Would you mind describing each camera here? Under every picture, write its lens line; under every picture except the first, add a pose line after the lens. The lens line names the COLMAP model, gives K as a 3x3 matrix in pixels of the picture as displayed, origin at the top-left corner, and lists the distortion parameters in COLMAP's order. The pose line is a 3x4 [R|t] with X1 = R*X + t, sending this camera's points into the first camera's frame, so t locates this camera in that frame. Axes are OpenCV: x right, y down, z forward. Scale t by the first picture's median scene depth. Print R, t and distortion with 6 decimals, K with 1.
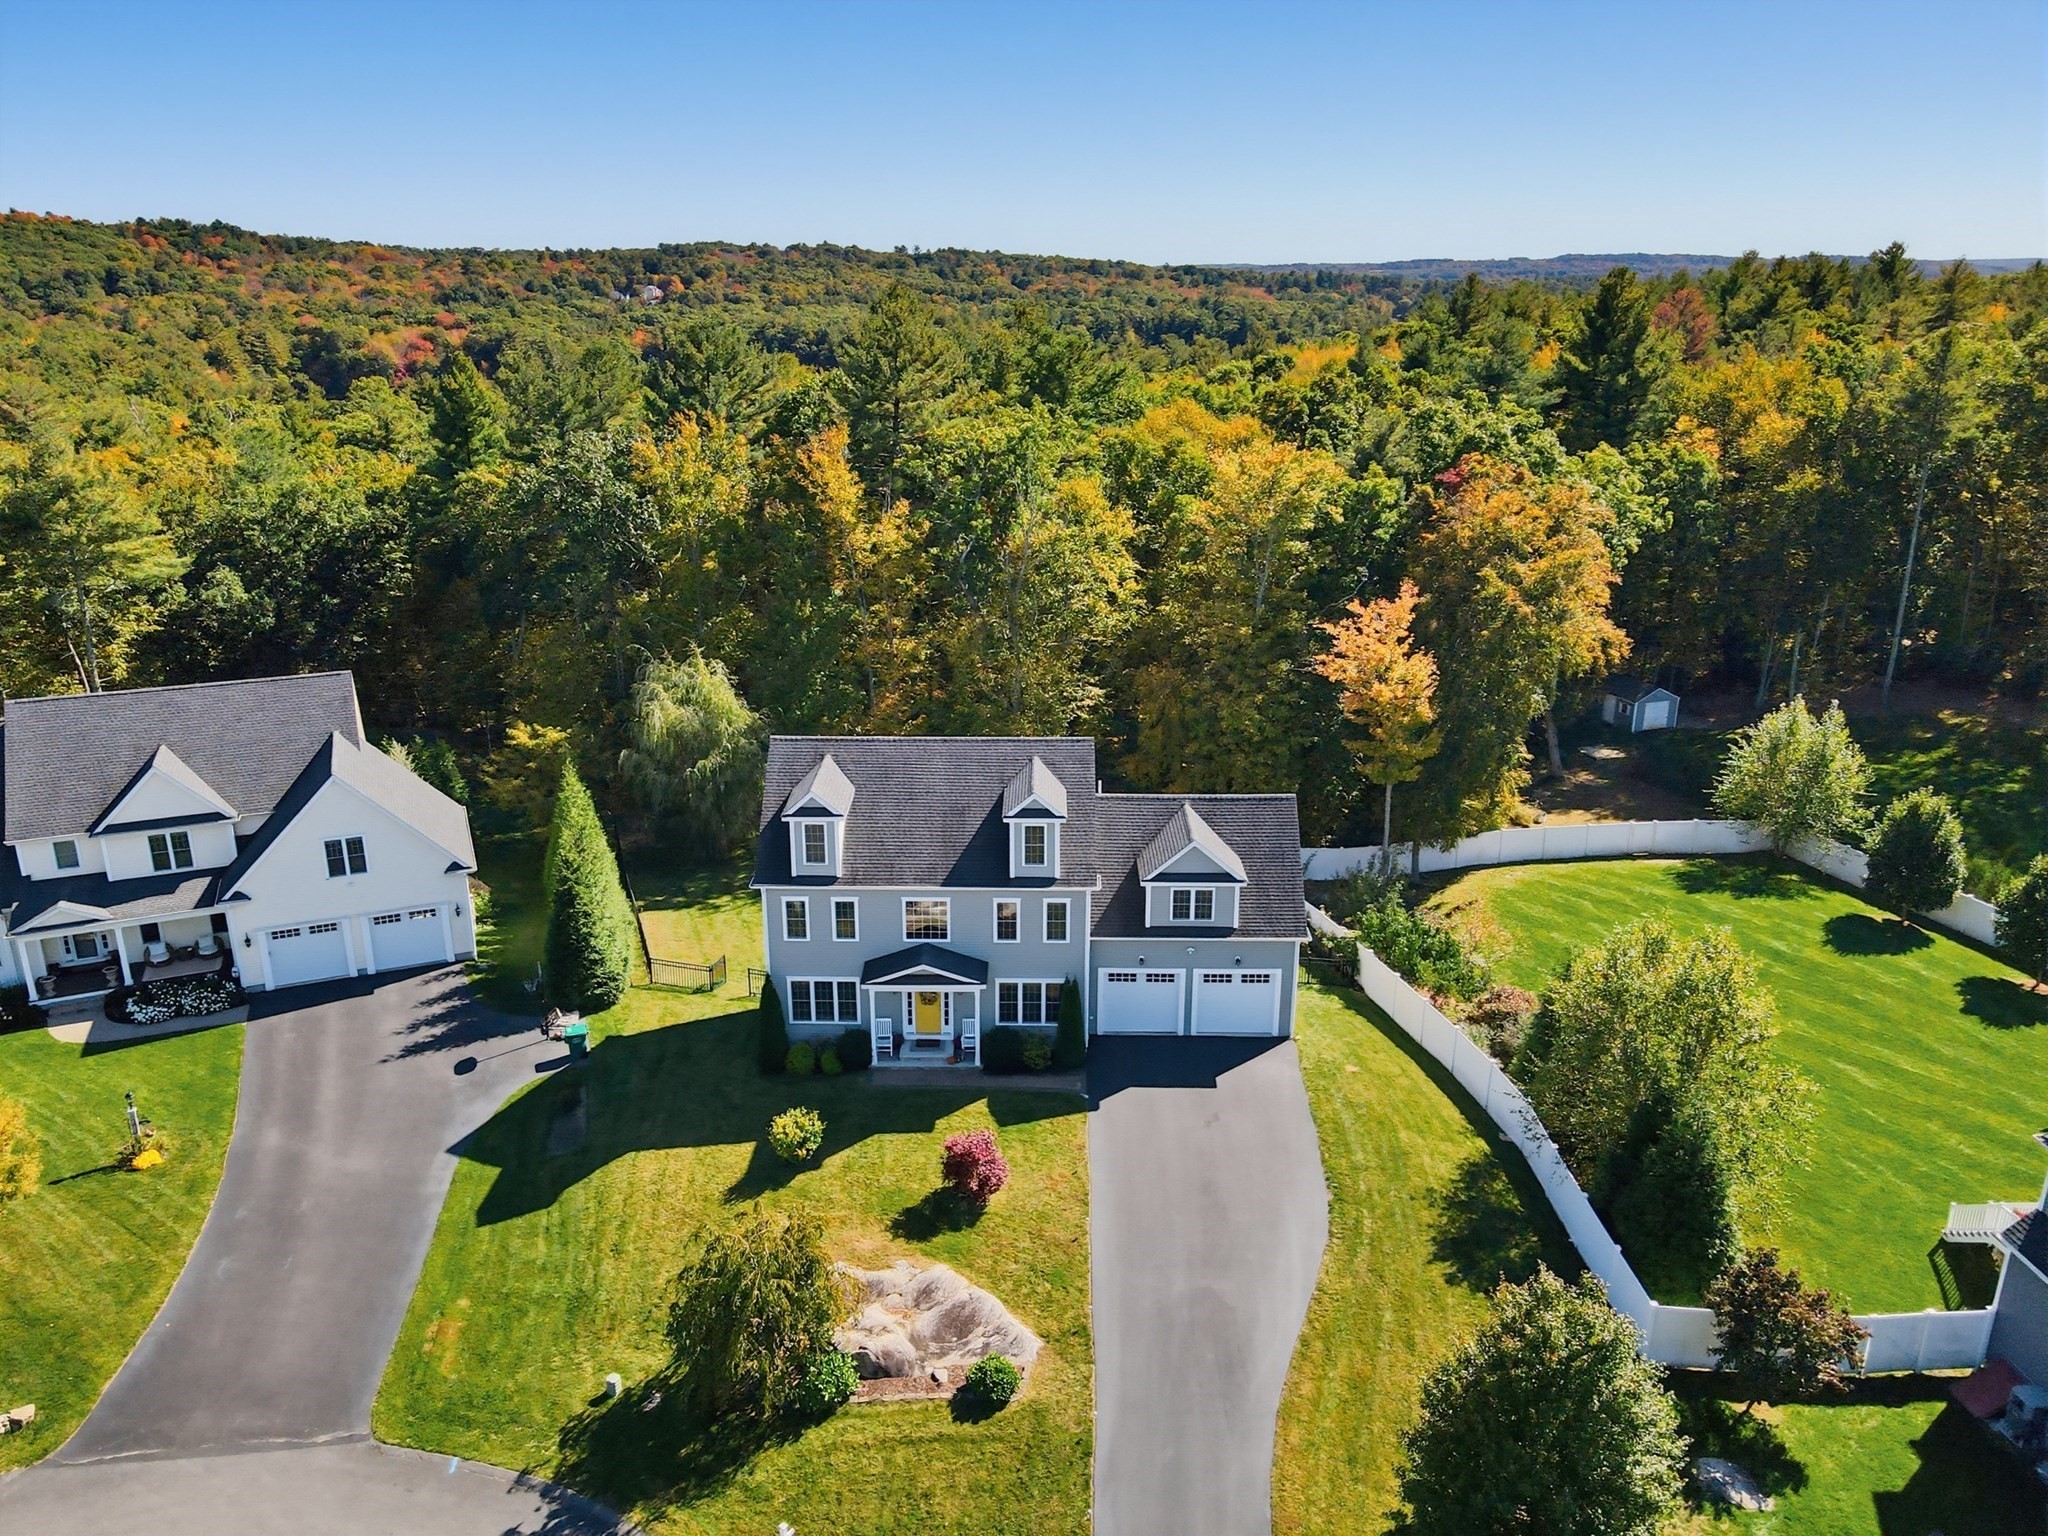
lens RADIAL K [[1502.4, 0, 1008.6], [0, 1502.4, 763.4], [0, 0, 1]] dist [0.005087, 0.007421]
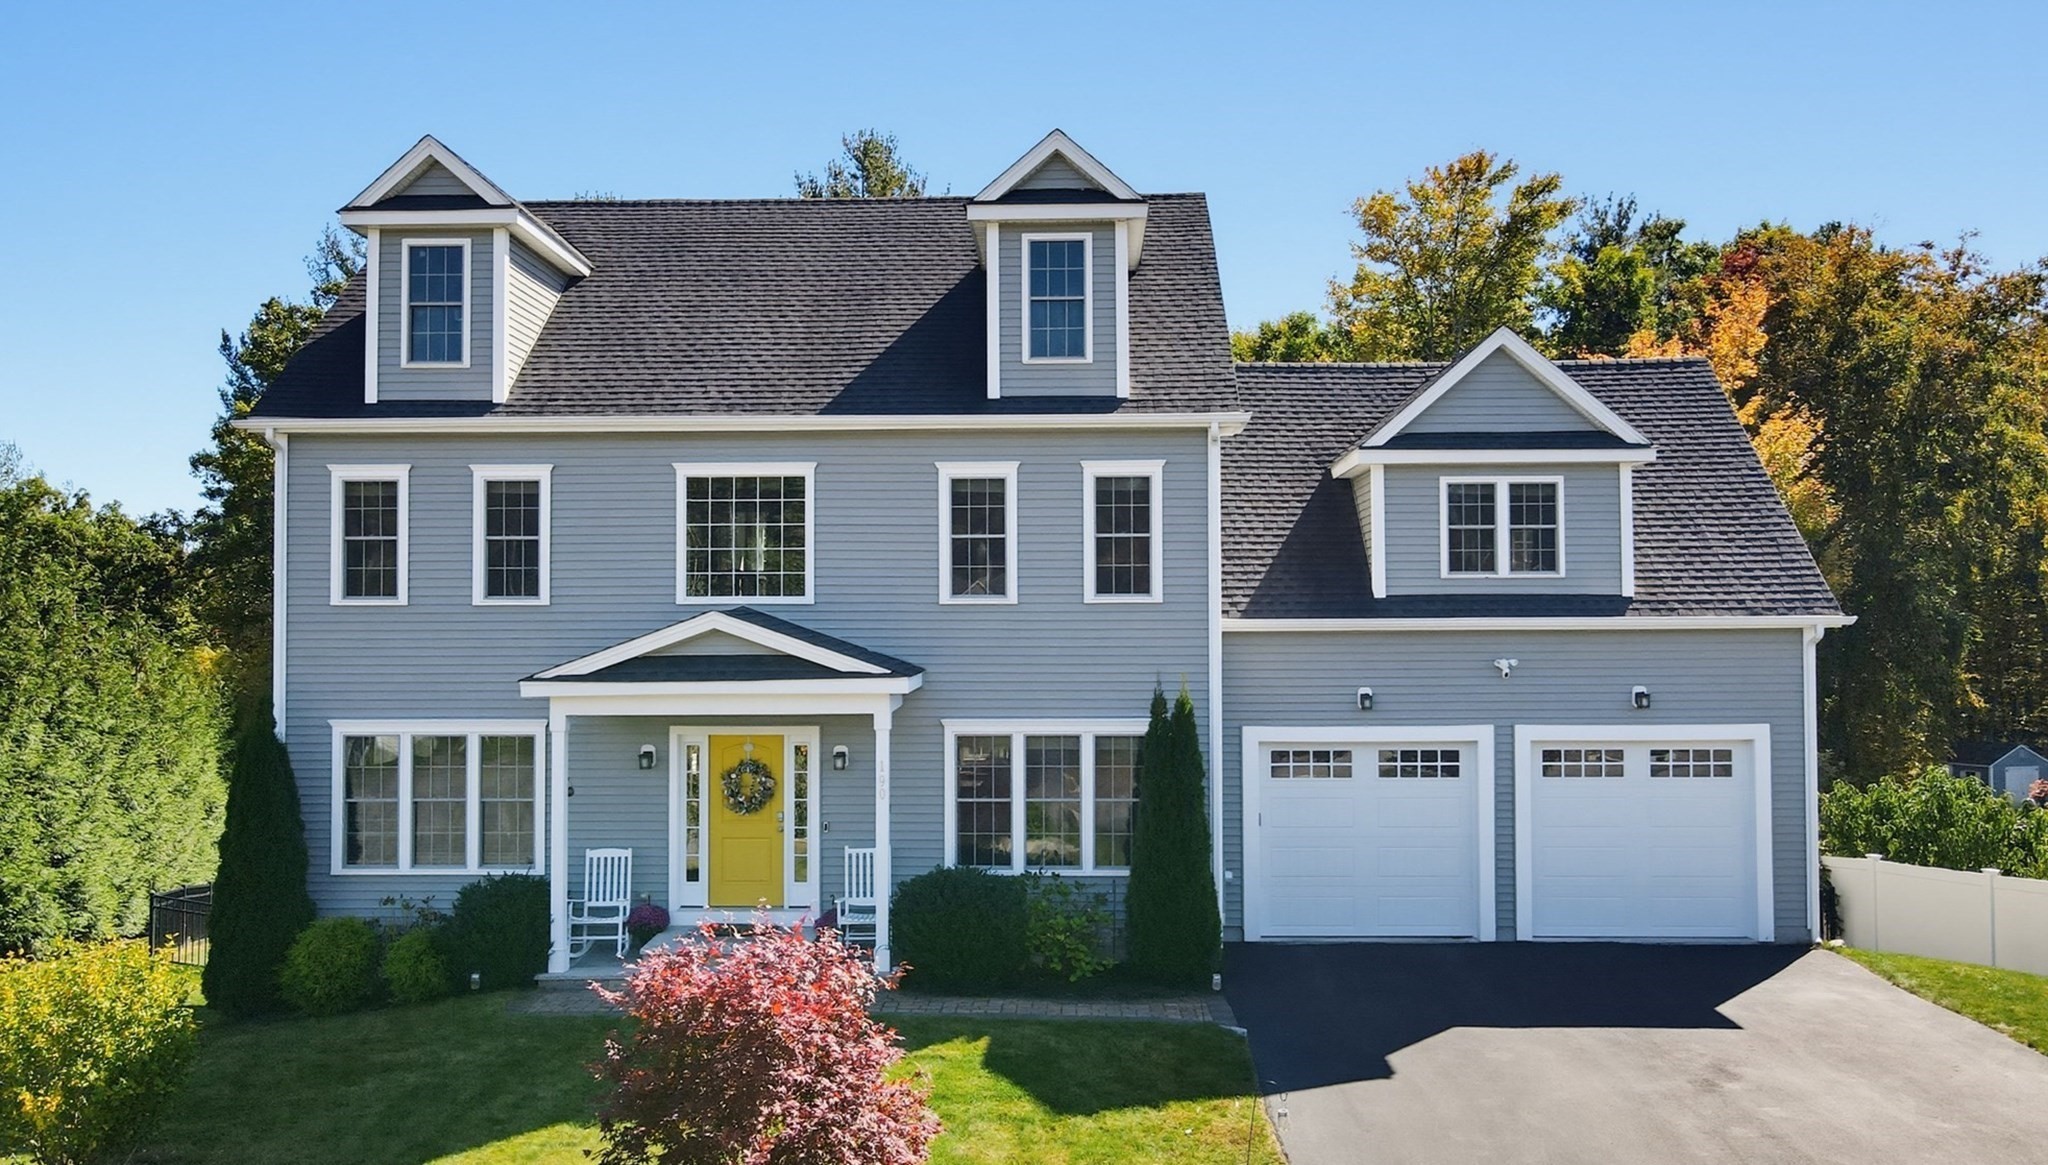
lens RADIAL K [[1610.8, 0, 1024.0], [0, 1610.8, 582.5], [0, 0, 1]] dist [-0.003082, 0.000921]
pose [[0.999991, -0.002703, -0.003373, 0.010267], [0.001363, 0.937654, -0.347568, 0.238888], [0.004102, 0.347560, 0.937649, 0.645951]]
